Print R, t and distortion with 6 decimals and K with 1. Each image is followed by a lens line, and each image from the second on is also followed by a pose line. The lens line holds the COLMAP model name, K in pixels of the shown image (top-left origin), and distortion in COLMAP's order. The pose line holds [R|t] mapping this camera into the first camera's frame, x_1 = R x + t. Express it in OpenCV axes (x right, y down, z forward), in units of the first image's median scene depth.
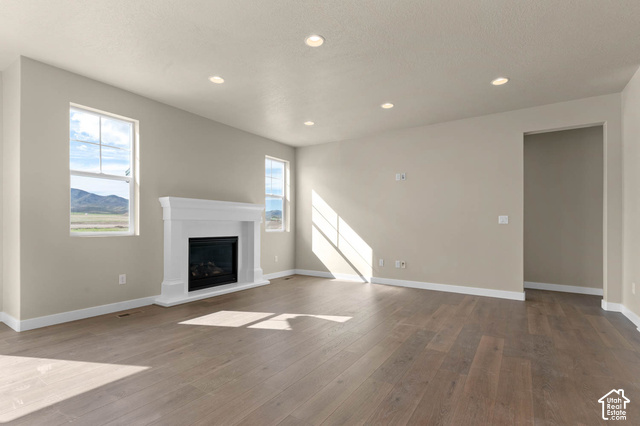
lens RADIAL K [[309.9, 0, 320.4], [0, 309.9, 216.7], [0, 0, 1]] dist [0.001074, 0.000231]
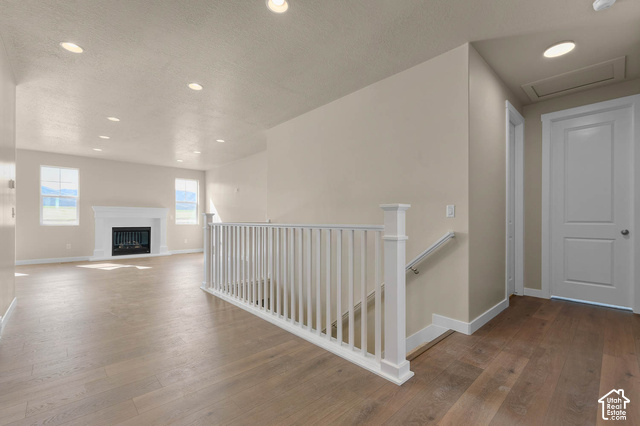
lens RADIAL K [[279.3, 0, 318.6], [0, 279.3, 212.1], [0, 0, 1]] dist [0.001730, 0.000021]
pose [[0.968109, -0.006737, -0.250439, 1.044903], [0.006202, 0.999976, -0.002924, -0.008834], [0.250453, 0.001277, 0.968128, -0.284163]]
